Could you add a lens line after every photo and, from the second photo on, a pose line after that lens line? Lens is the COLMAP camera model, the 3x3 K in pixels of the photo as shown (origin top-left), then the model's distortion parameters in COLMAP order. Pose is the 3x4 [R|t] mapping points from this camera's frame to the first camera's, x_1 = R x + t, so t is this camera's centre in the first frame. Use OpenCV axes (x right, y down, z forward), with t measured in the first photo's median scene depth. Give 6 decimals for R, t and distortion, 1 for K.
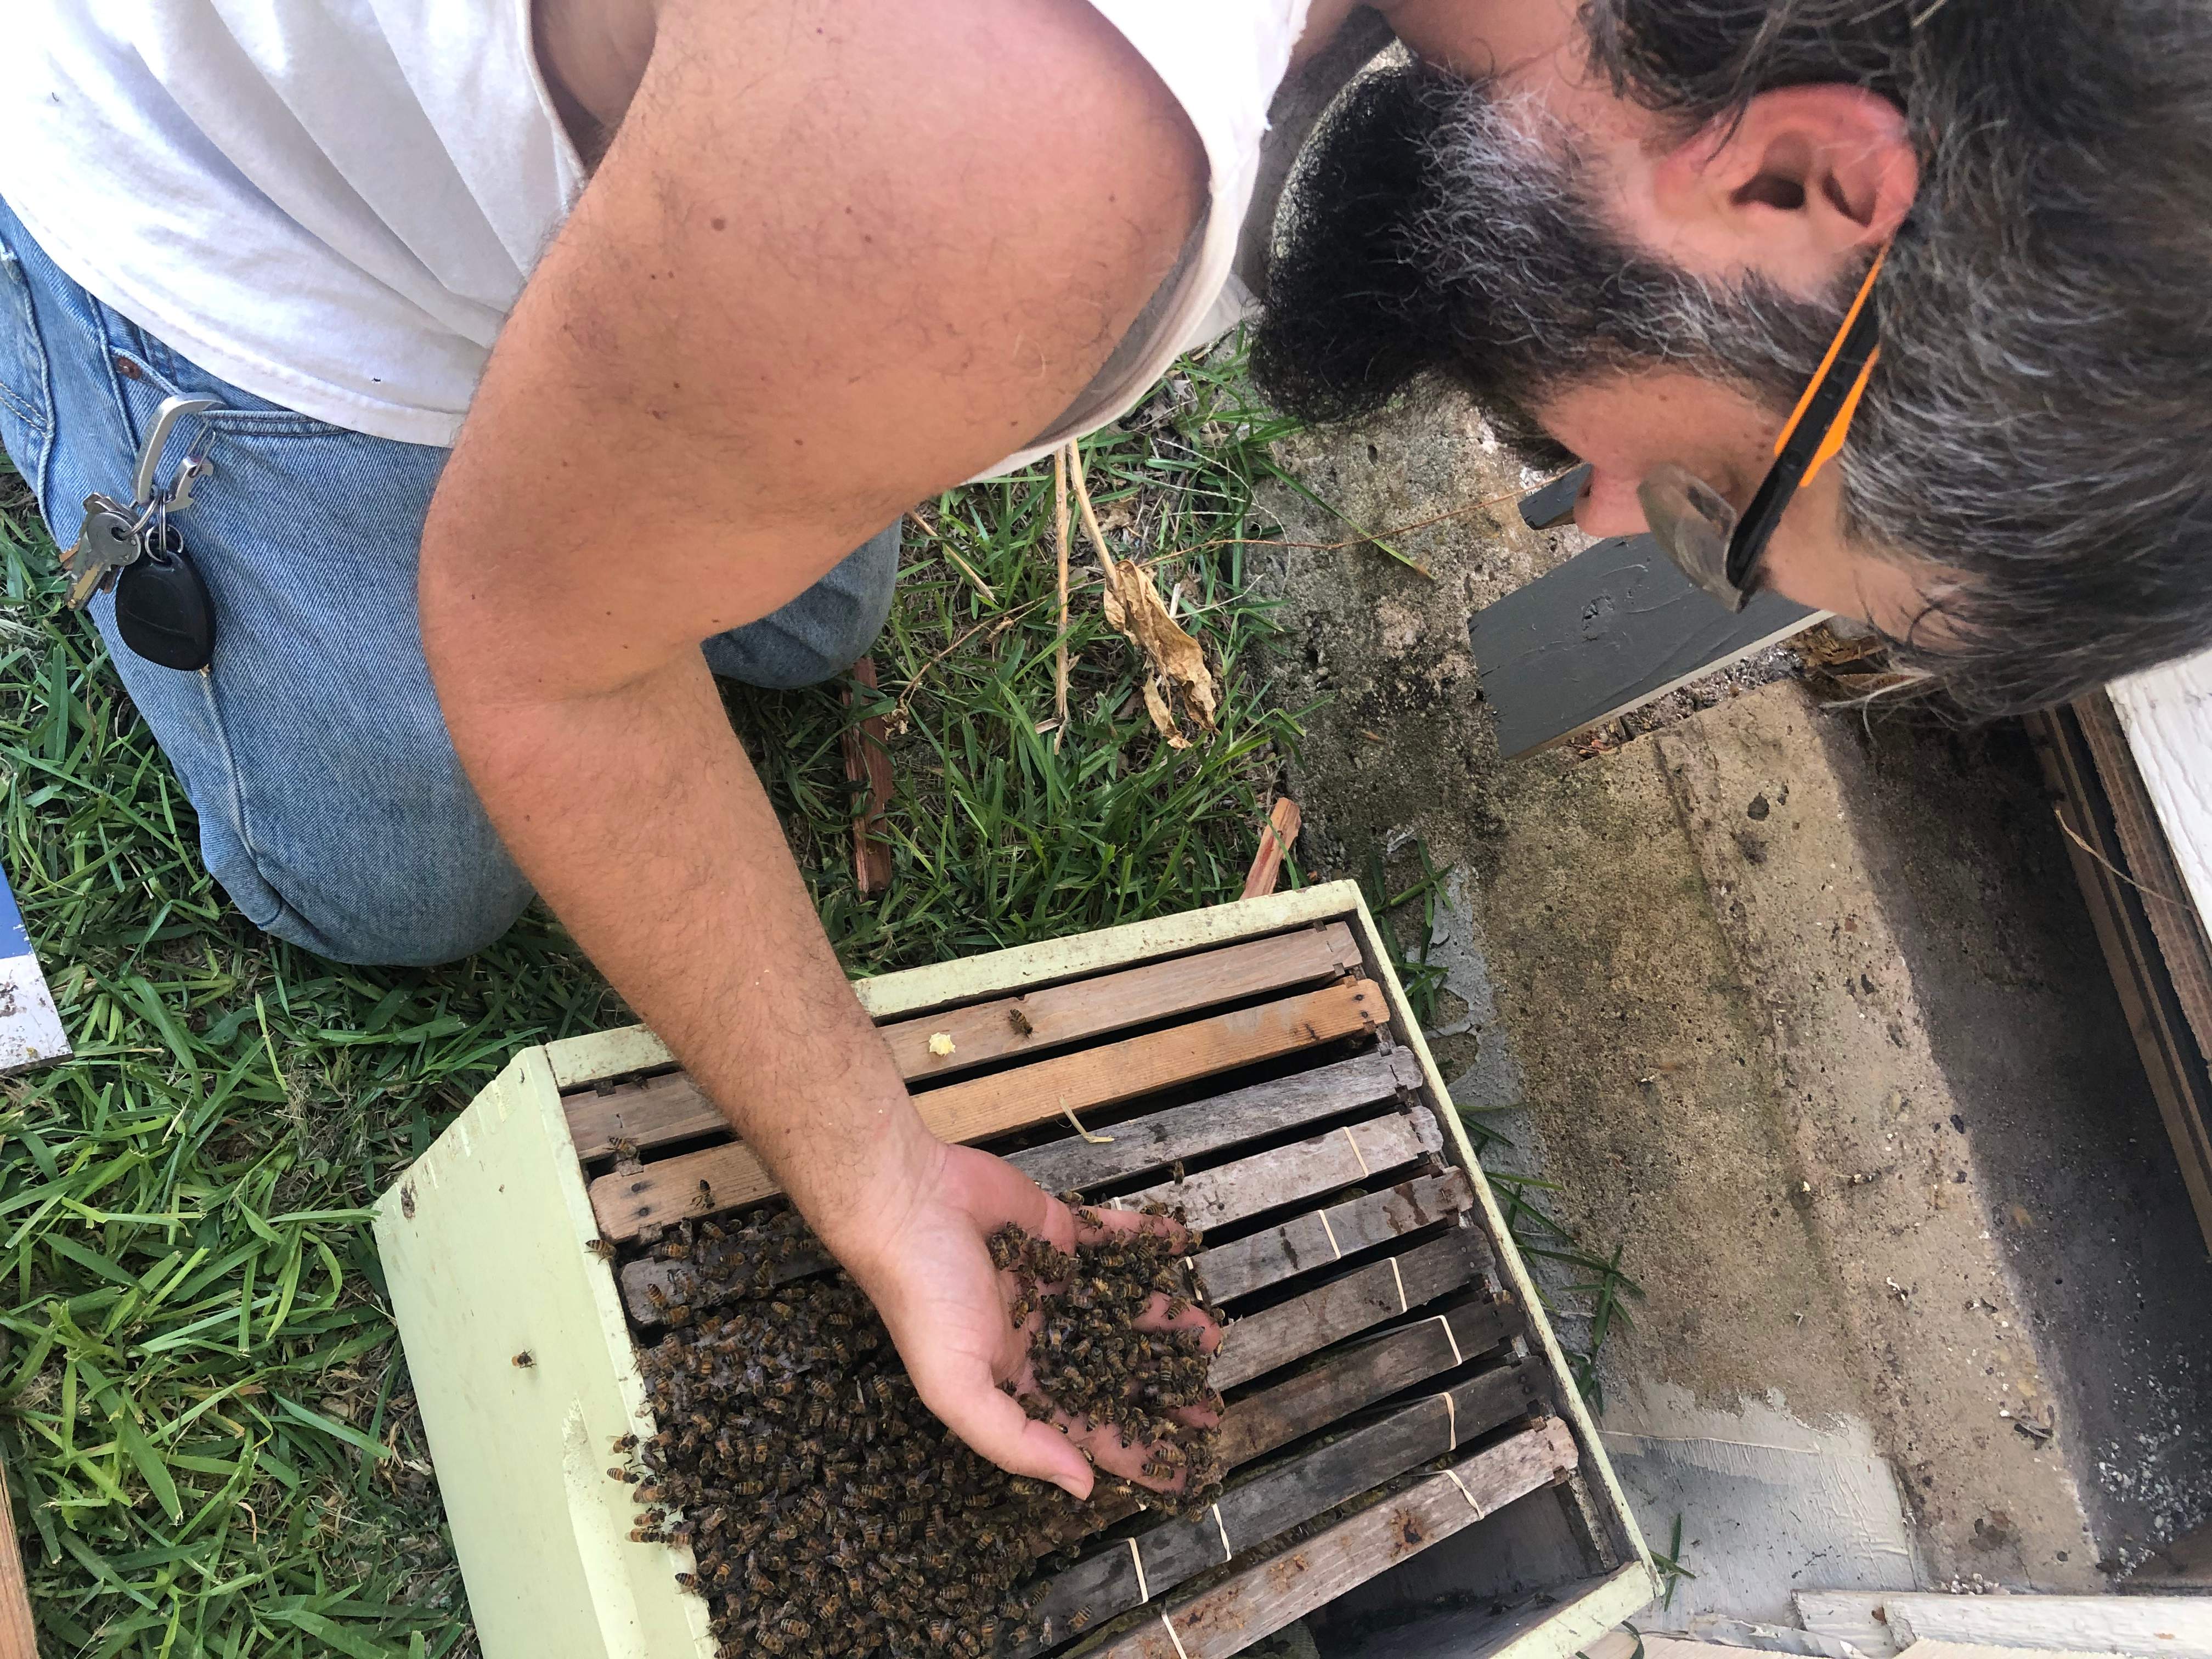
lens RADIAL K [[1832.0, 0, 1119.6], [0, 1832.0, 813.9], [0, 0, 1]] dist [0.058325, -0.085017]
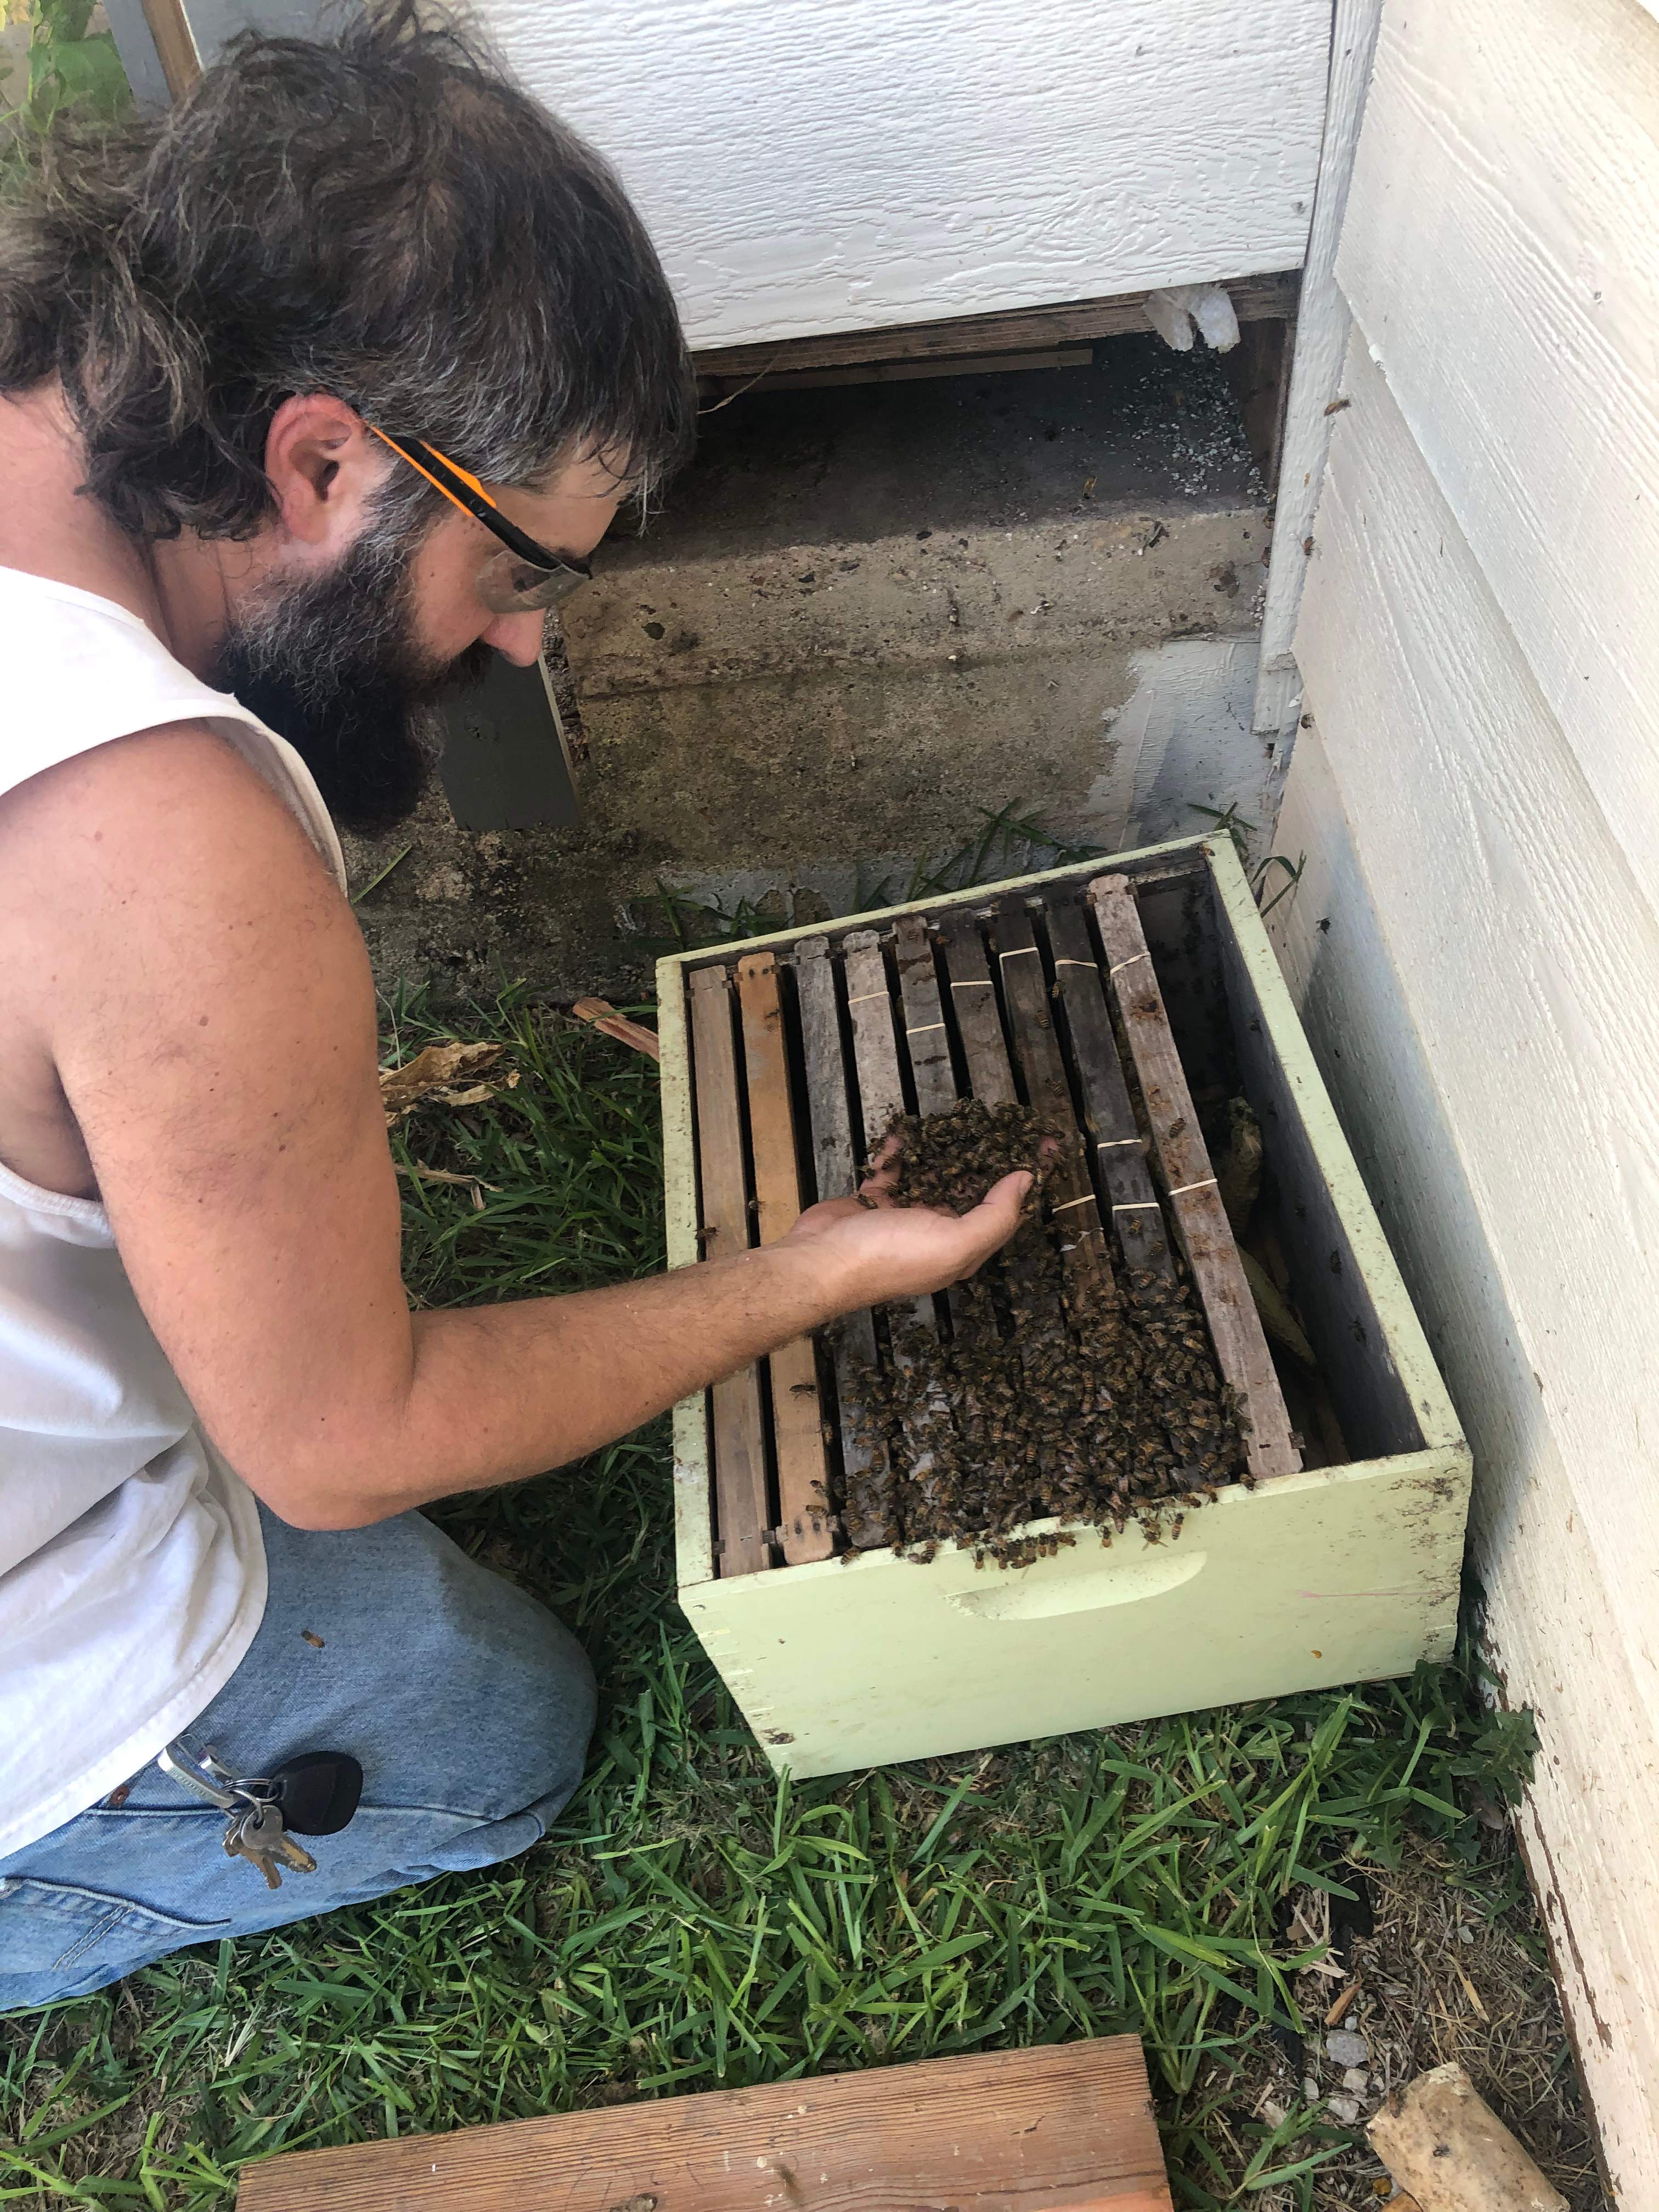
lens RADIAL K [[1832.0, 0, 819.8], [0, 1832.0, 1092.1], [0, 0, 1]] dist [0.058325, -0.085017]
pose [[0.165214, -0.982893, 0.081397, -0.046343], [0.973999, 0.175576, 0.143176, -0.019583], [-0.155018, 0.055626, 0.986344, -0.250053]]
